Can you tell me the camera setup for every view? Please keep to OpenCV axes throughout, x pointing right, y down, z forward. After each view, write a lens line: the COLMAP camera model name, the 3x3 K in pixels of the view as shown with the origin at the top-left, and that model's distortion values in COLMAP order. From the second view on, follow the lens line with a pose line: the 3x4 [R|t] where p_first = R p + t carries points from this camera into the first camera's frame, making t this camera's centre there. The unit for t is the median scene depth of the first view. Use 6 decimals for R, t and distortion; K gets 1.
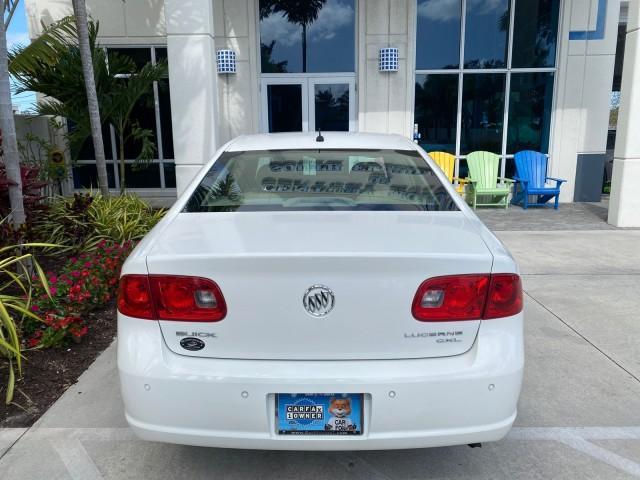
lens RADIAL K [[492.7, 0, 317.5], [0, 492.7, 235.4], [0, 0, 1]] dist [0.010145, -0.002685]
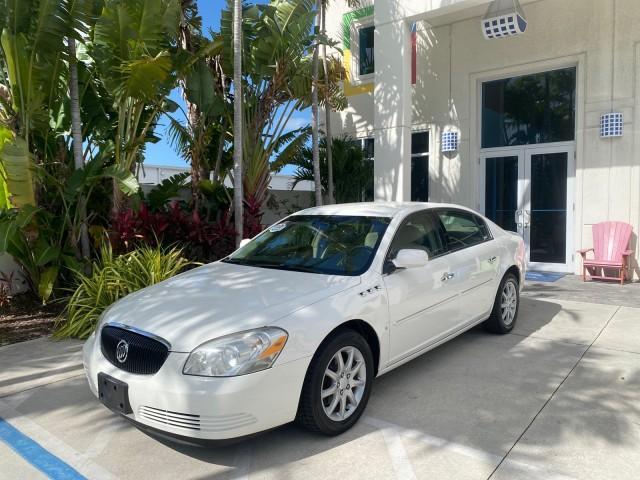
lens RADIAL K [[495.7, 0, 318.7], [0, 495.7, 231.6], [0, 0, 1]] dist [0.002490, -0.001904]
pose [[0.782883, 0.031481, -0.621372, 0.405520], [-0.118776, 0.987913, -0.099599, 0.013260], [0.610726, 0.151779, 0.777160, -0.082207]]
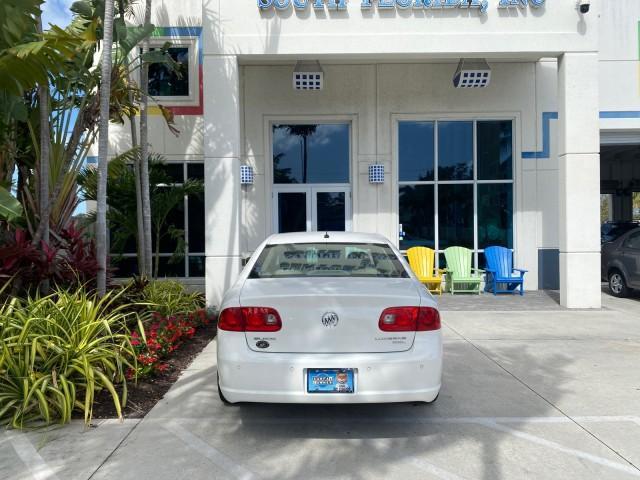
lens RADIAL K [[488.0, 0, 318.1], [0, 488.0, 239.1], [0, 0, 1]] dist [0.029531, -0.005189]
pose [[0.999978, 0.001205, 0.006502, -0.014110], [0.000022, 0.982663, -0.185400, 0.043861], [-0.006613, 0.185396, 0.982642, -0.231766]]
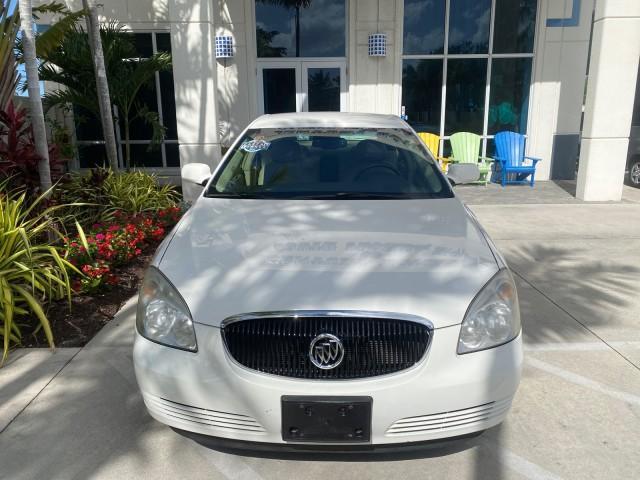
lens RADIAL K [[491.0, 0, 318.9], [0, 491.0, 234.8], [0, 0, 1]] dist [0.008639, 0.001547]
pose [[0.999883, -0.003222, 0.014981, 0.001625], [0.002727, 0.999452, 0.032976, 0.022479], [-0.015079, -0.032931, 0.999344, -0.094895]]
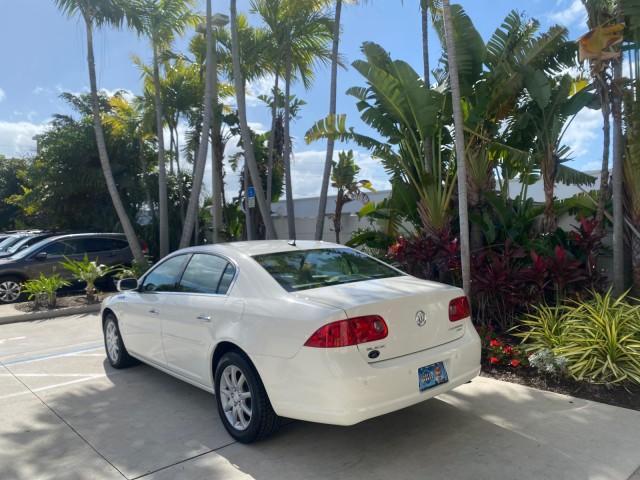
lens RADIAL K [[485.0, 0, 317.3], [0, 485.0, 238.0], [0, 0, 1]] dist [0.021968, -0.002256]
pose [[0.774923, -0.038576, 0.630878, -0.385406], [0.173554, 0.972757, -0.153700, 0.011914], [-0.607761, 0.228597, 0.760506, -0.077785]]
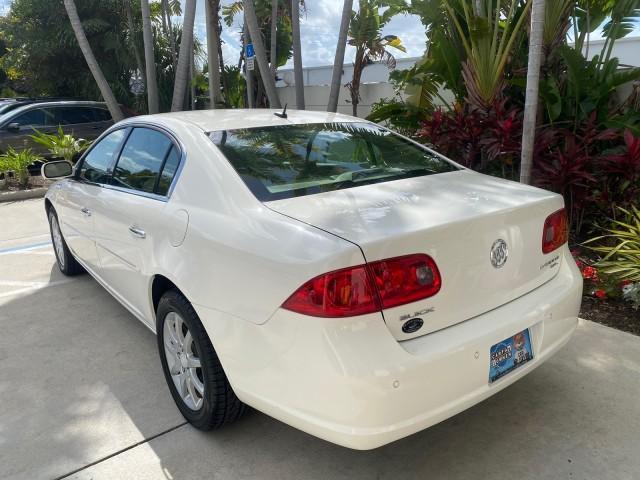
lens RADIAL K [[486.1, 0, 318.8], [0, 486.1, 237.5], [0, 0, 1]] dist [0.016397, -0.002753]
pose [[0.794579, -0.175317, 0.581299, -0.234018], [0.153515, 0.984307, 0.087022, -0.014191], [-0.587433, 0.020092, 0.809023, 0.089021]]
